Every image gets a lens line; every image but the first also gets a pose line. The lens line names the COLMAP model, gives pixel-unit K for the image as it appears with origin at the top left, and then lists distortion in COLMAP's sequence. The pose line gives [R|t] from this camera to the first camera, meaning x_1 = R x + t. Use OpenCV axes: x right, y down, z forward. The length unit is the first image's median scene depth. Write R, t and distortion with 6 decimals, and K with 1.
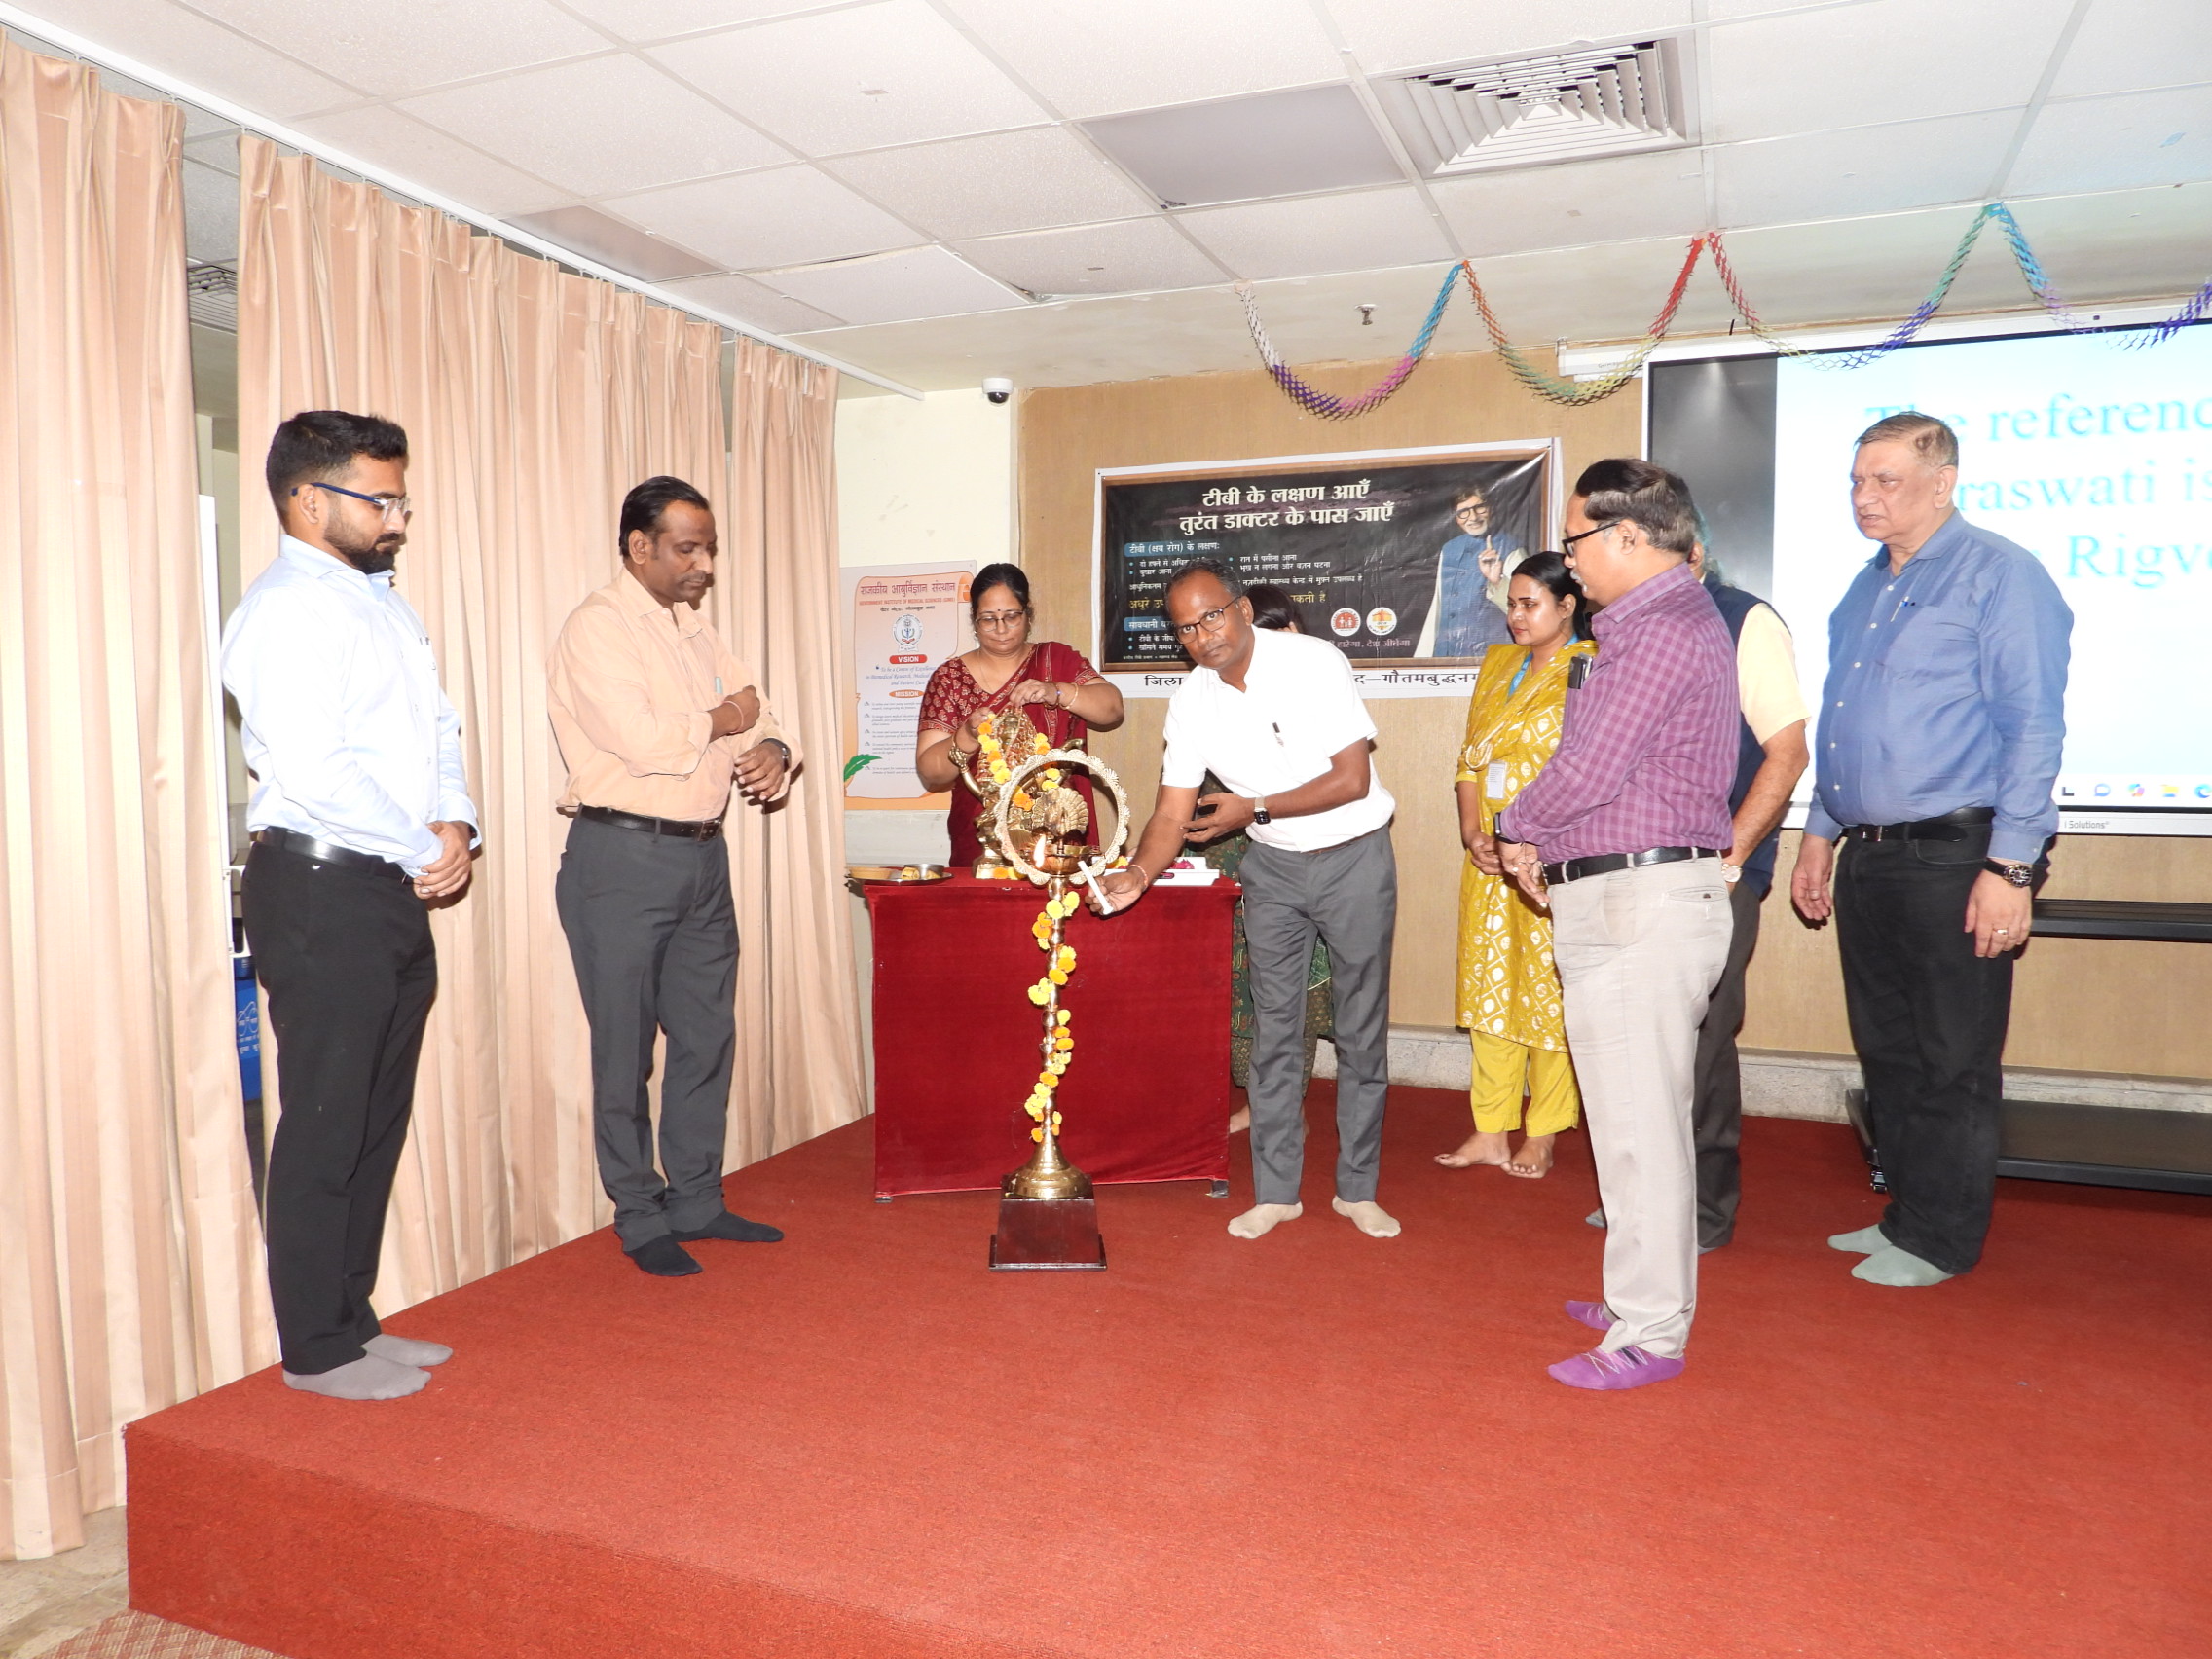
lens RADIAL K [[1588.2, 0, 1110.8], [0, 1588.2, 829.4], [0, 0, 1]] dist [-0.017061, 0.007328]
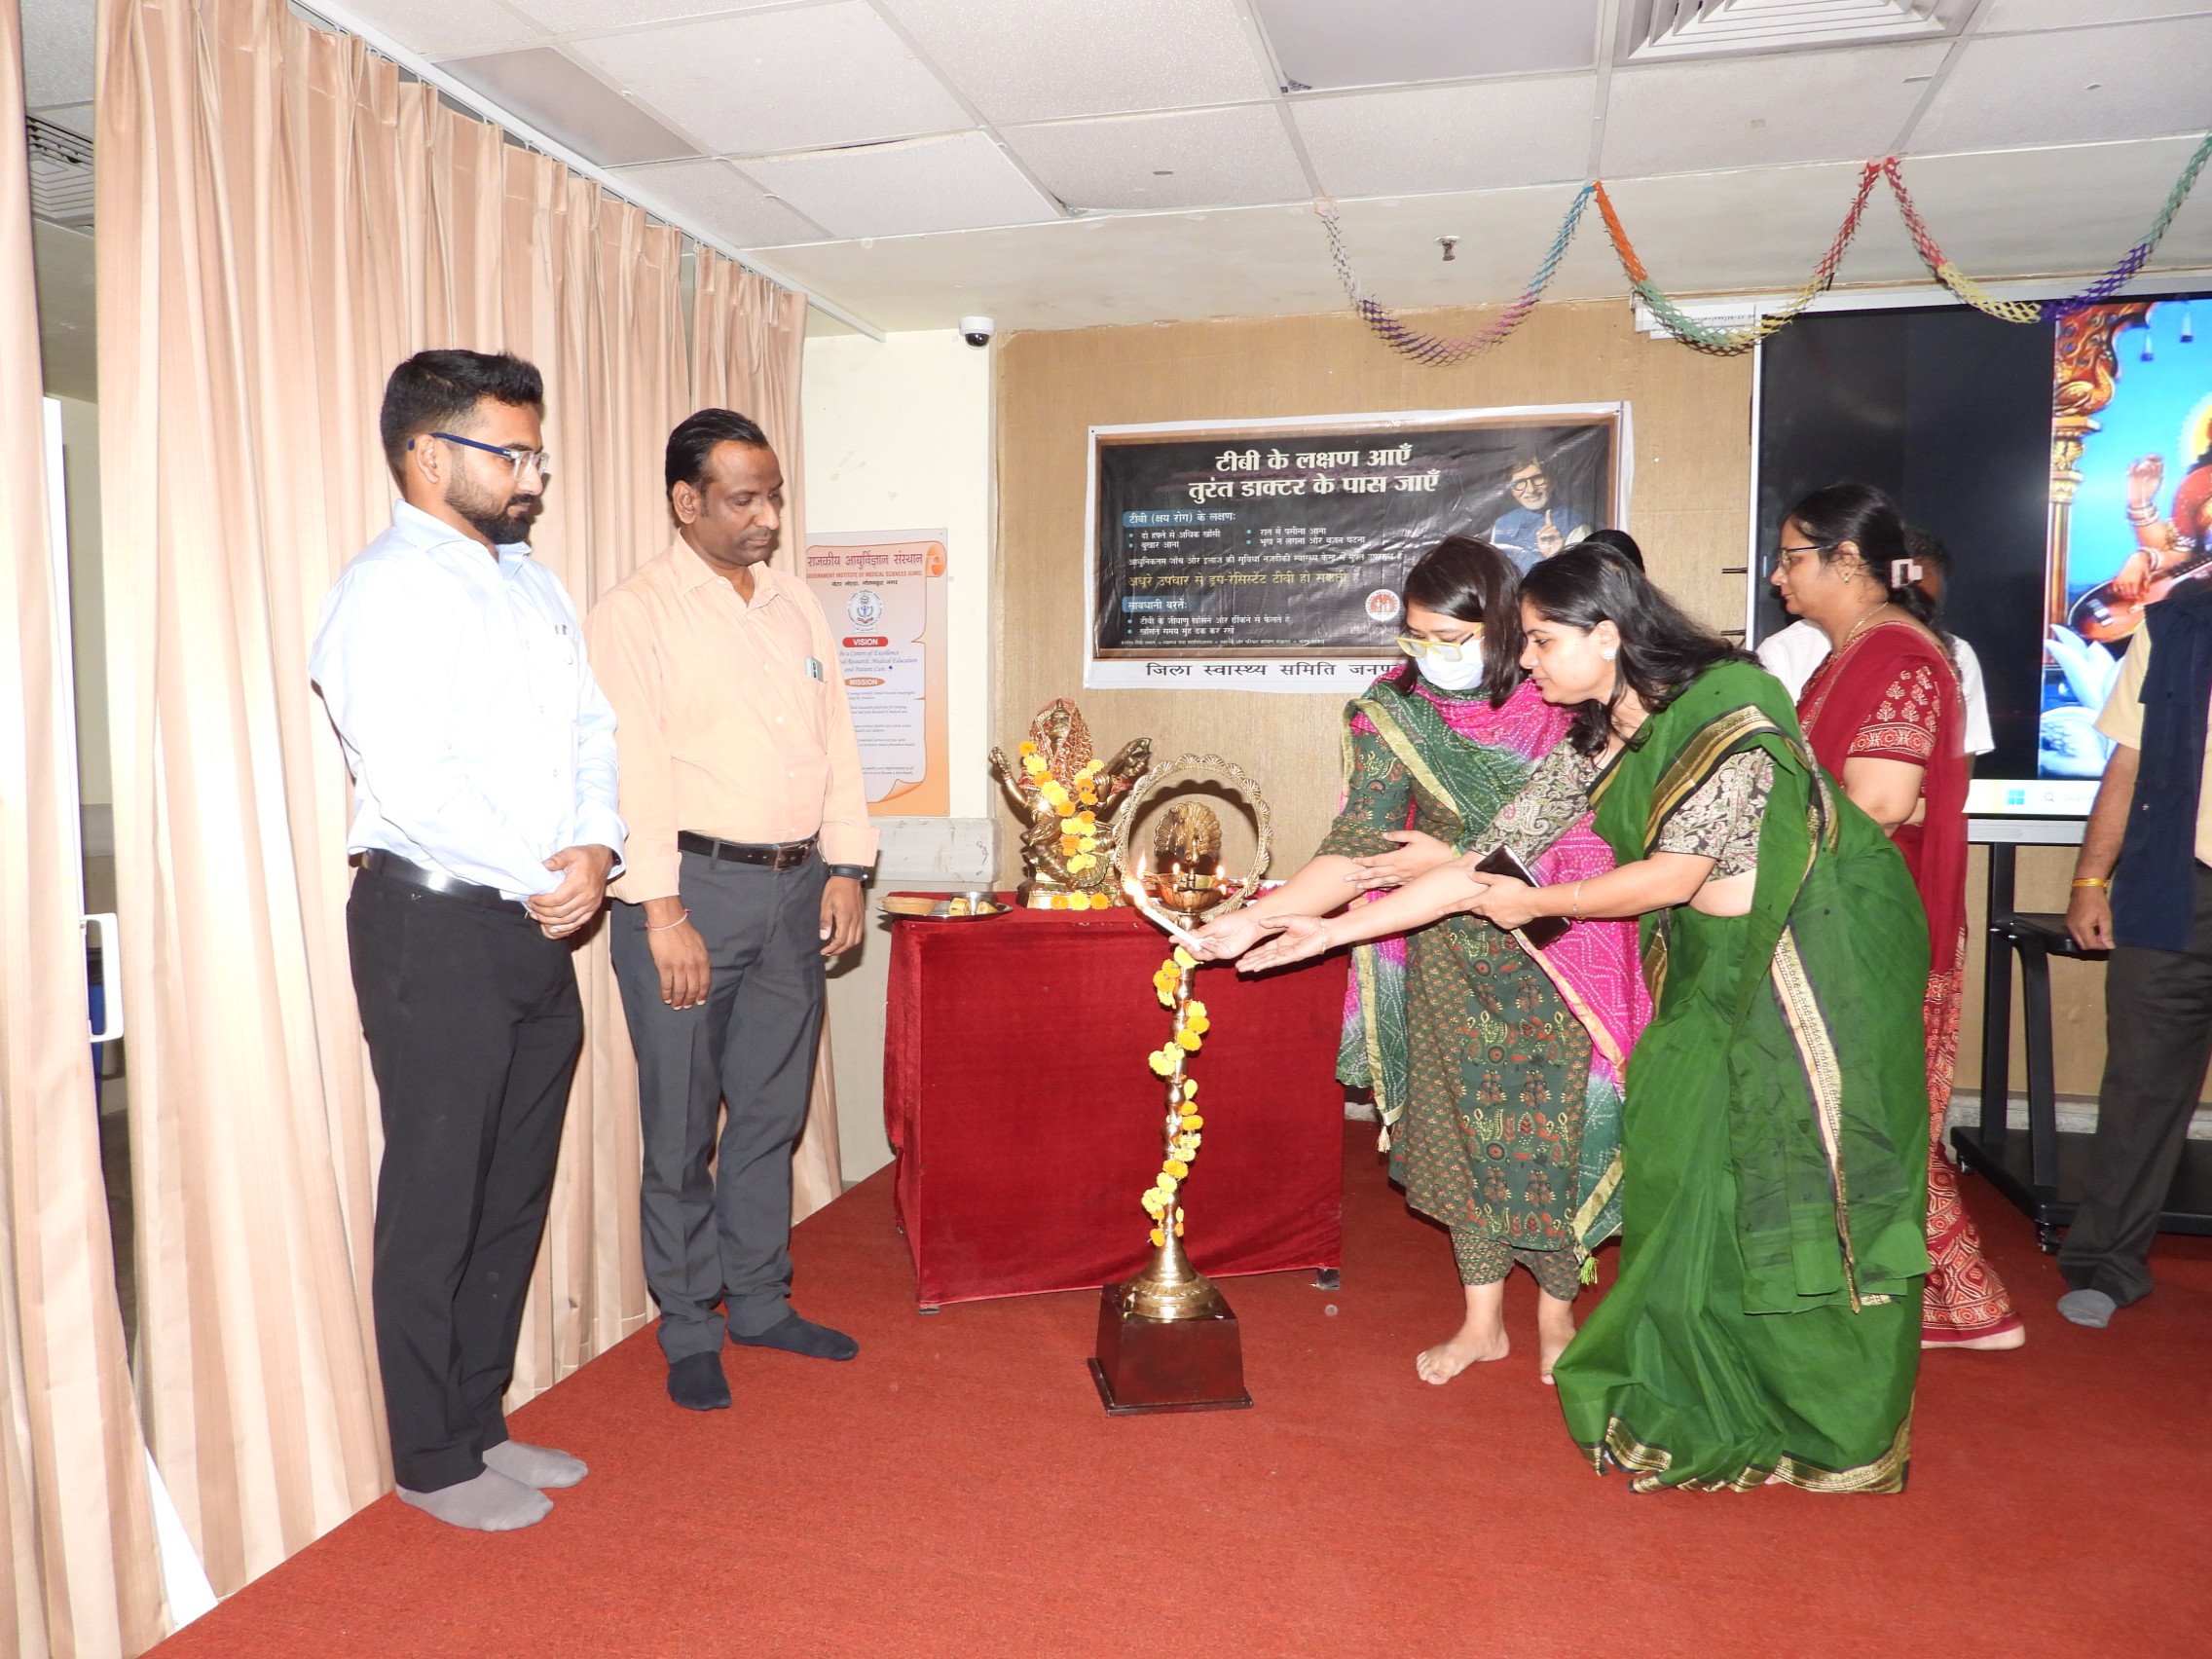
lens RADIAL K [[1588.2, 0, 1110.8], [0, 1588.2, 829.4], [0, 0, 1]] dist [-0.017061, 0.007328]
pose [[0.993006, -0.002651, 0.118035, -0.149382], [0.001807, 0.999972, 0.007257, -0.017104], [-0.118051, -0.006993, 0.992983, 0.193181]]
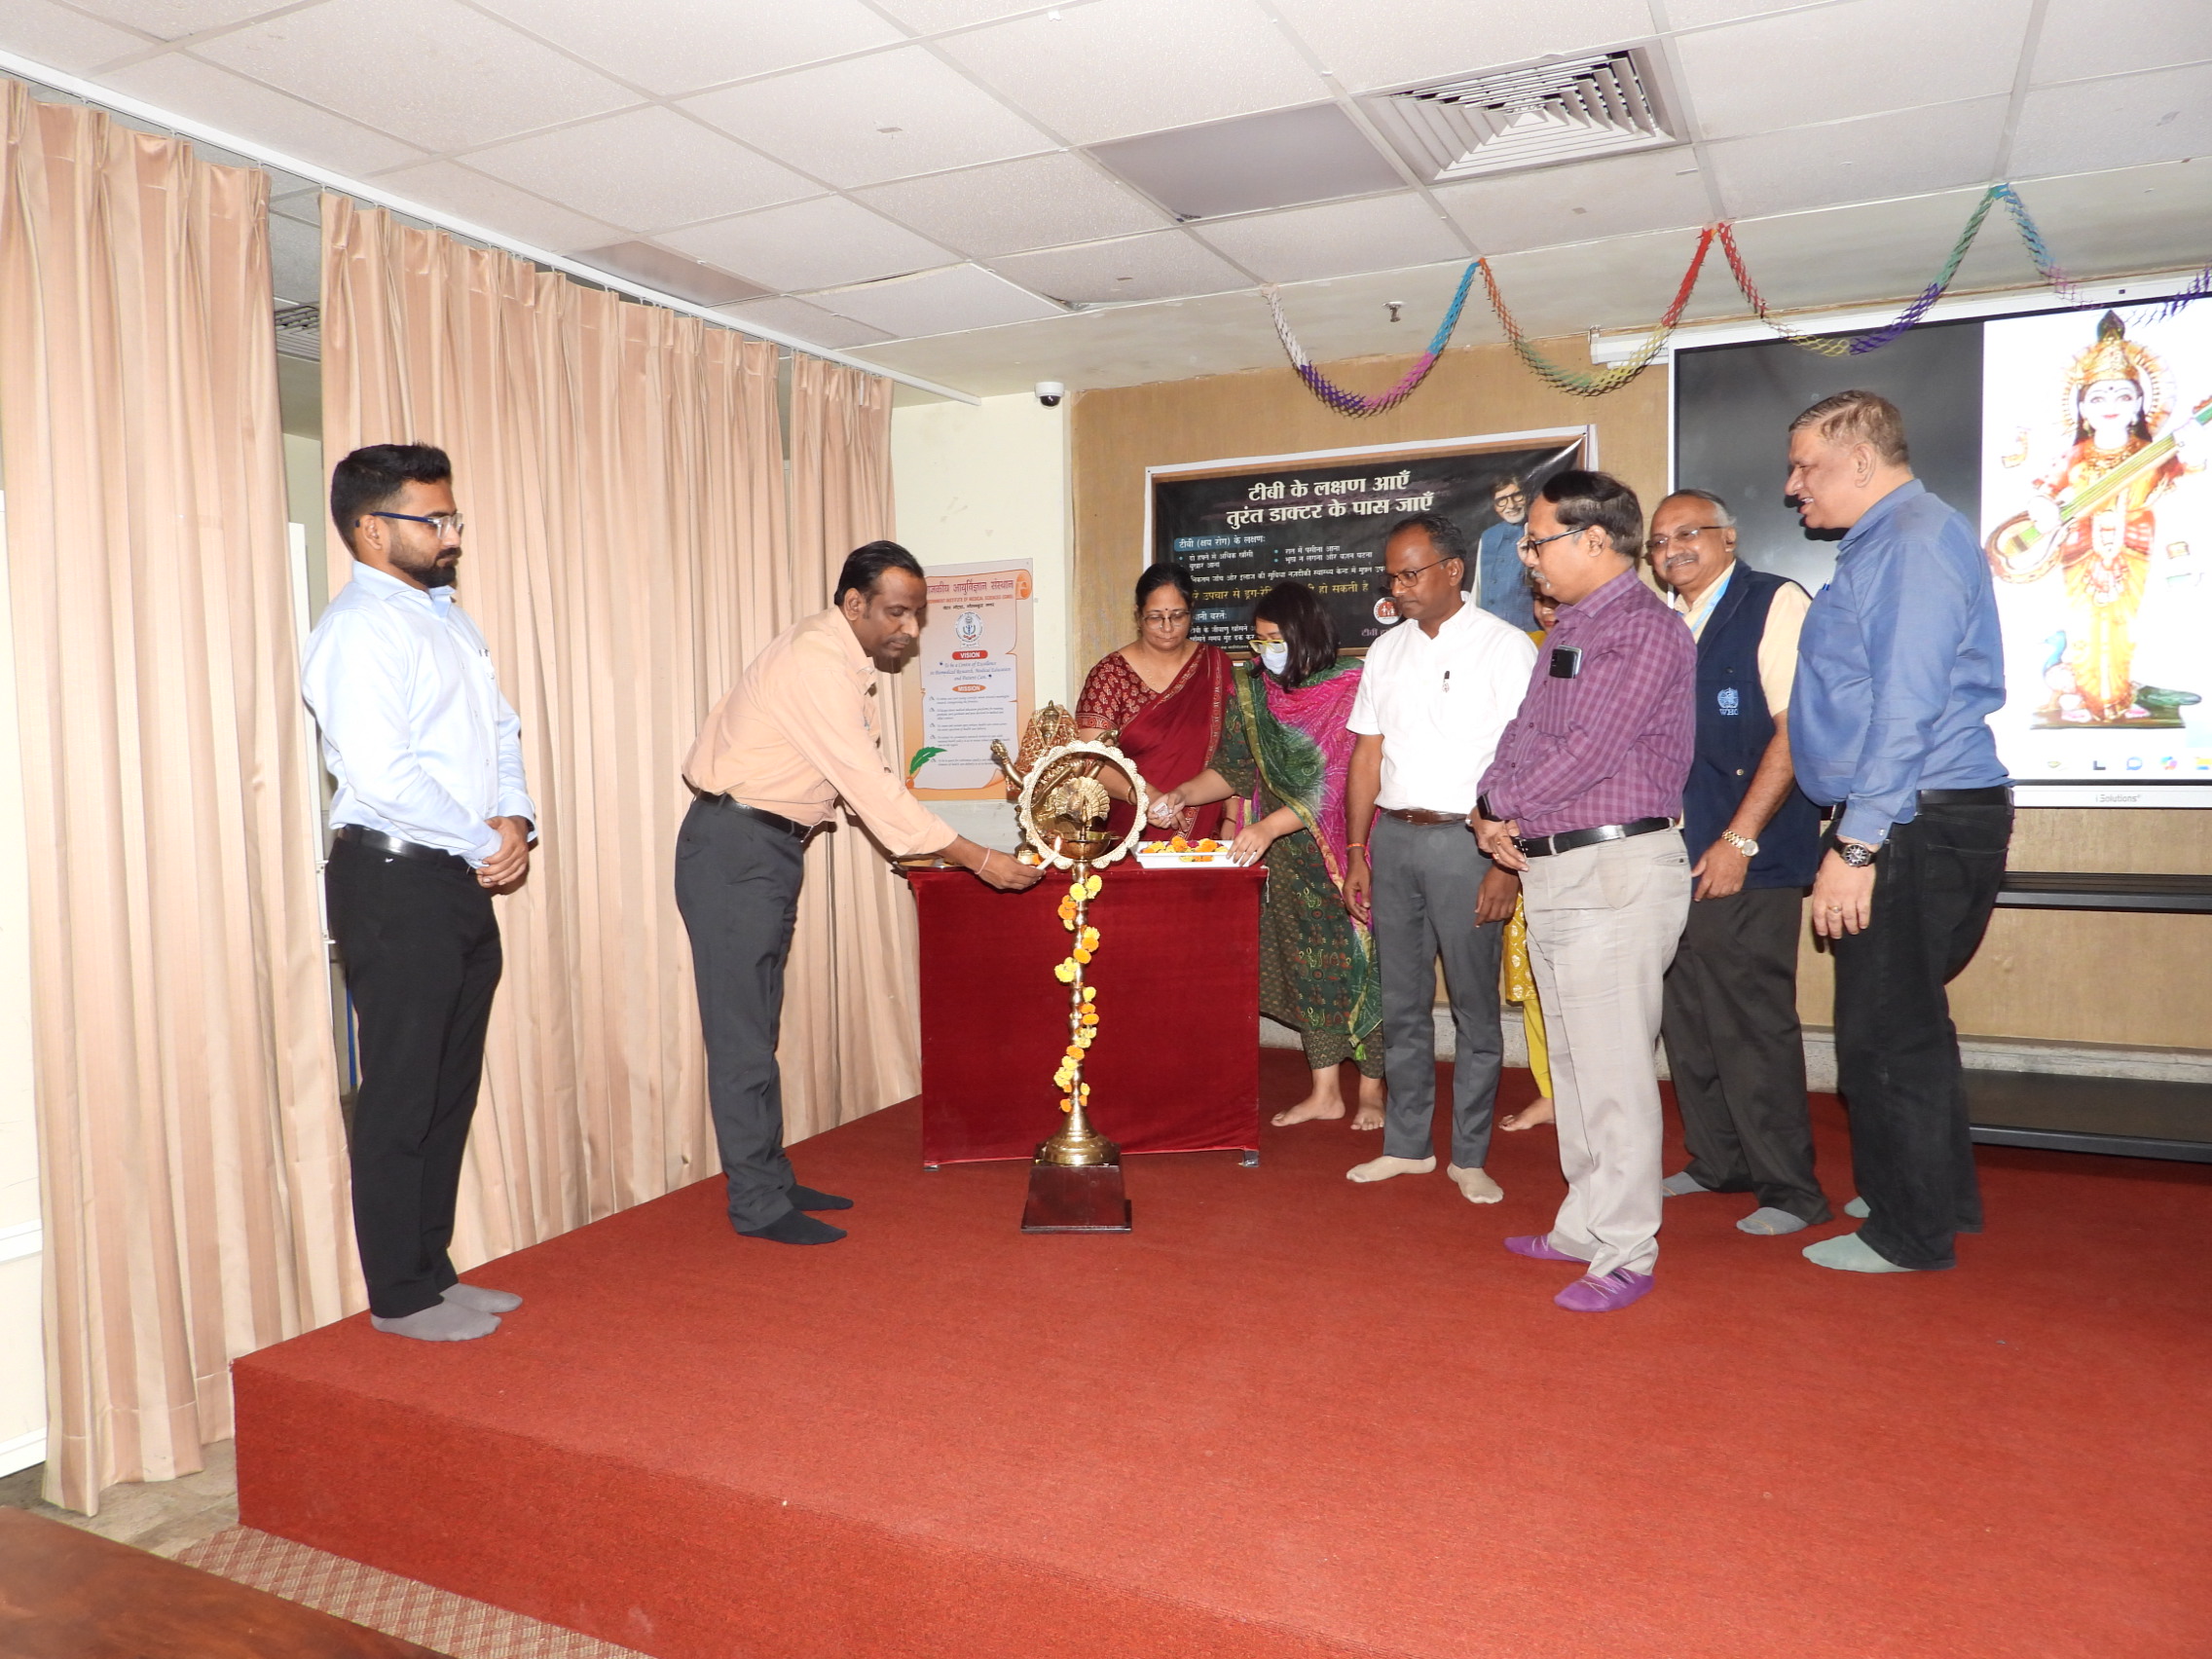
lens RADIAL K [[1588.2, 0, 1110.8], [0, 1588.2, 829.4], [0, 0, 1]] dist [-0.017061, 0.007328]
pose [[0.997472, -0.012938, -0.069879, 0.054690], [0.013492, 0.999881, 0.007464, 0.000739], [0.069775, -0.008388, 0.997528, -0.048643]]
